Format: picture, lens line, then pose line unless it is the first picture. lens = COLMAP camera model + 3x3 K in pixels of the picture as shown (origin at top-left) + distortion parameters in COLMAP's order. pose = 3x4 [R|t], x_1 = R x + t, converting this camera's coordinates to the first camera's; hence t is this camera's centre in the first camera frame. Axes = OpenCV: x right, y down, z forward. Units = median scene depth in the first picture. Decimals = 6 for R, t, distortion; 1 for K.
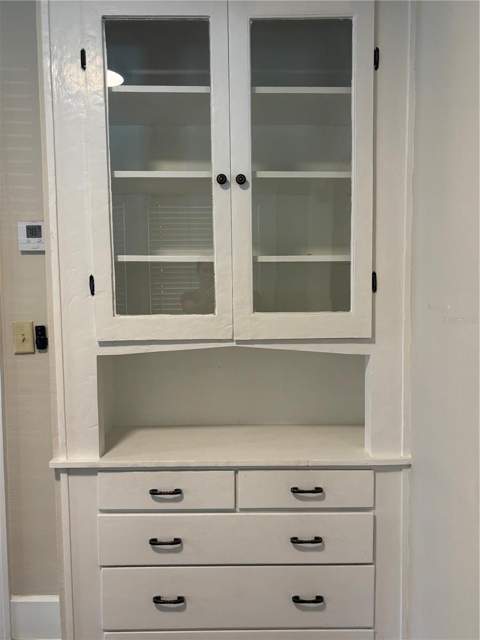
lens RADIAL K [[563.3, 0, 240.0], [0, 563.3, 320.0], [0, 0, 1]] dist [0.149665, -0.400535]
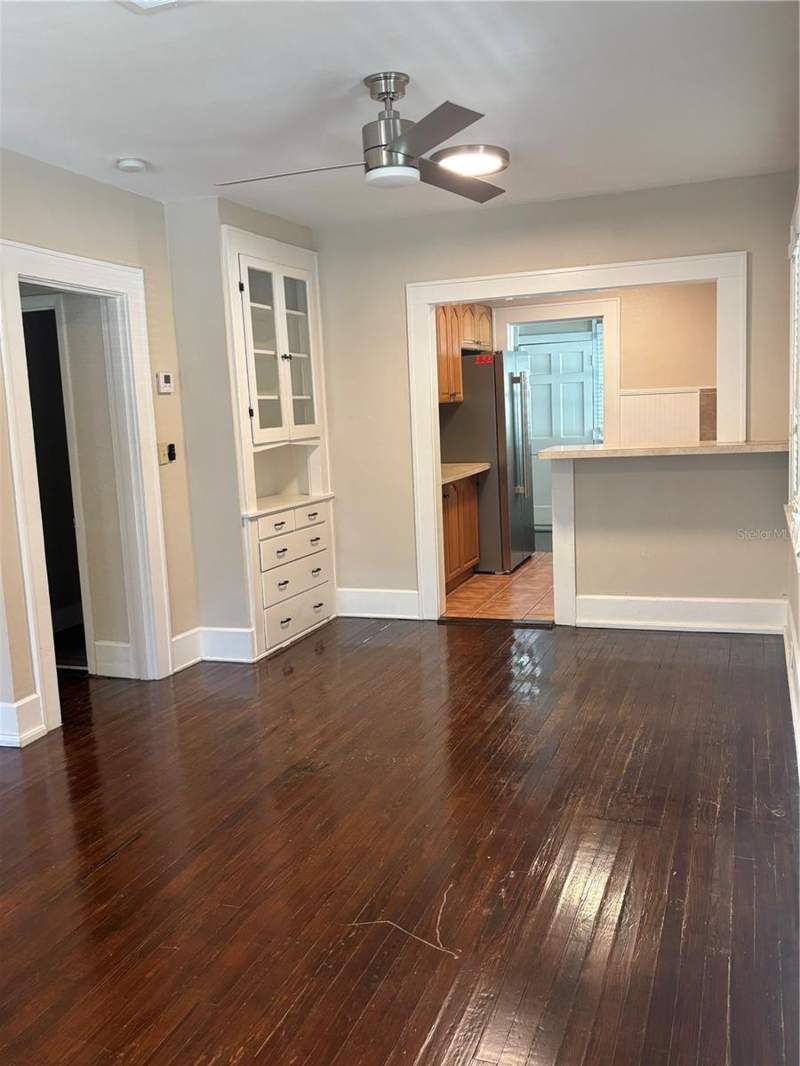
lens RADIAL K [[938.3, 0, 400.0], [0, 938.3, 533.0], [0, 0, 1]] dist [0.149665, -0.400535]
pose [[0.363196, -0.132984, 0.922173, -2.850528], [0.117986, 0.988358, 0.096060, 0.083887], [-0.924212, 0.073915, 0.374658, -0.519772]]
